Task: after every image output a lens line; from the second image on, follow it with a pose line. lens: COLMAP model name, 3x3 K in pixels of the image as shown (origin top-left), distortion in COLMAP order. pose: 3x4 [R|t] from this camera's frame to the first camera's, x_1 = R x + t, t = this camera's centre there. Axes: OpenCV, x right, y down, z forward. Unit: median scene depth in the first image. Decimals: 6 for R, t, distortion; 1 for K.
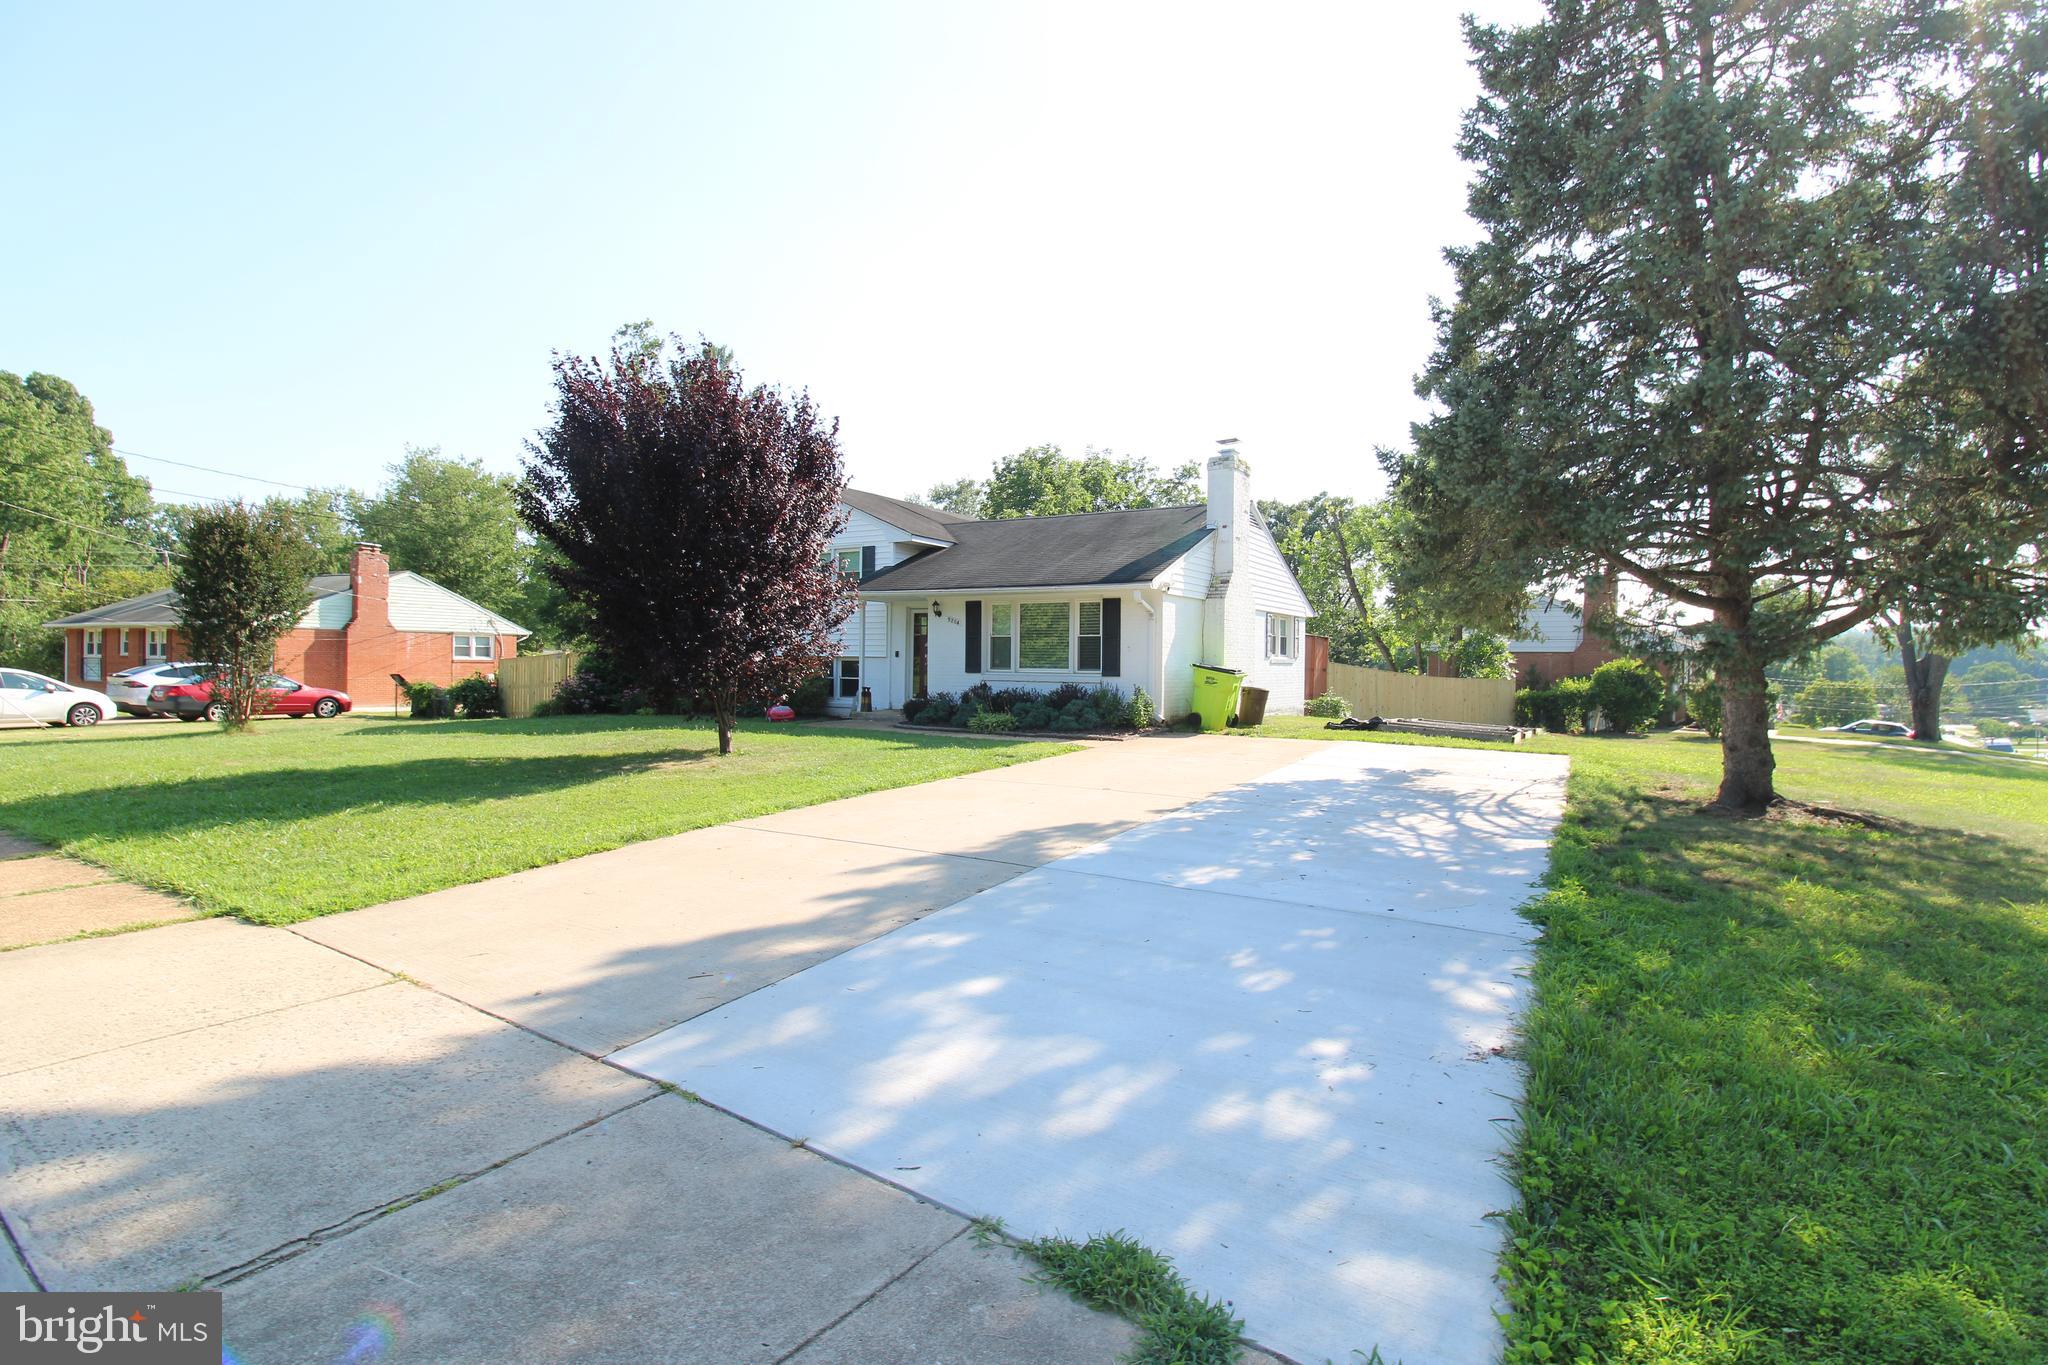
lens RADIAL K [[951.5, 0, 1042.1], [0, 951.5, 665.8], [0, 0, 1]] dist [0.001058, -0.012452]
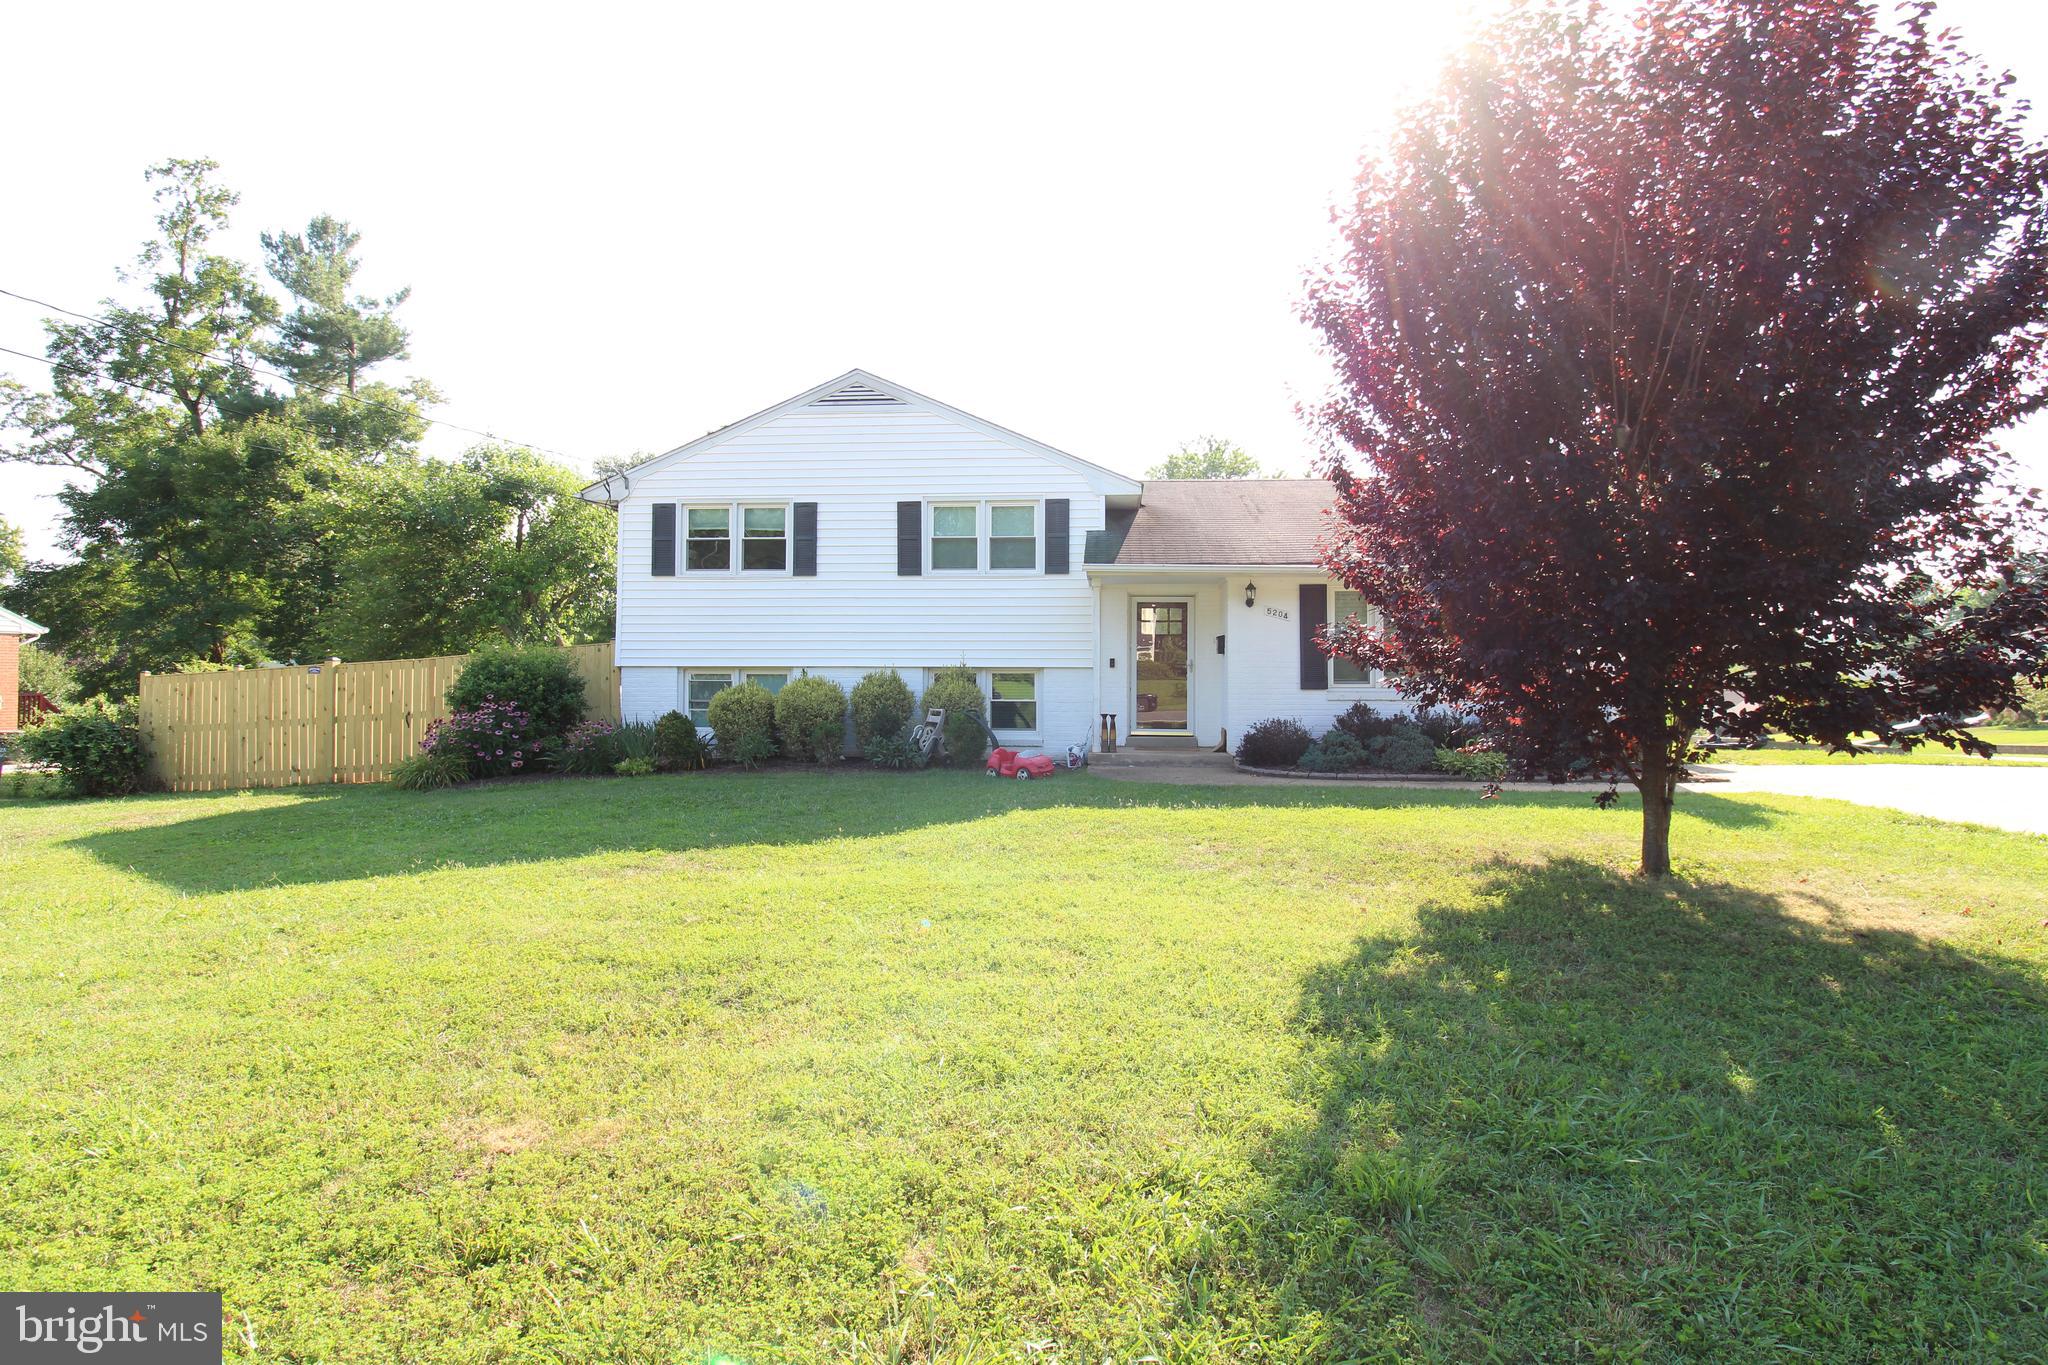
lens RADIAL K [[951.5, 0, 1042.1], [0, 951.5, 665.8], [0, 0, 1]] dist [0.001058, -0.012452]
pose [[0.894539, -0.003913, 0.446974, -0.461677], [0.008844, 0.999921, -0.008945, -0.004551], [-0.446903, 0.011955, 0.894502, 0.396620]]
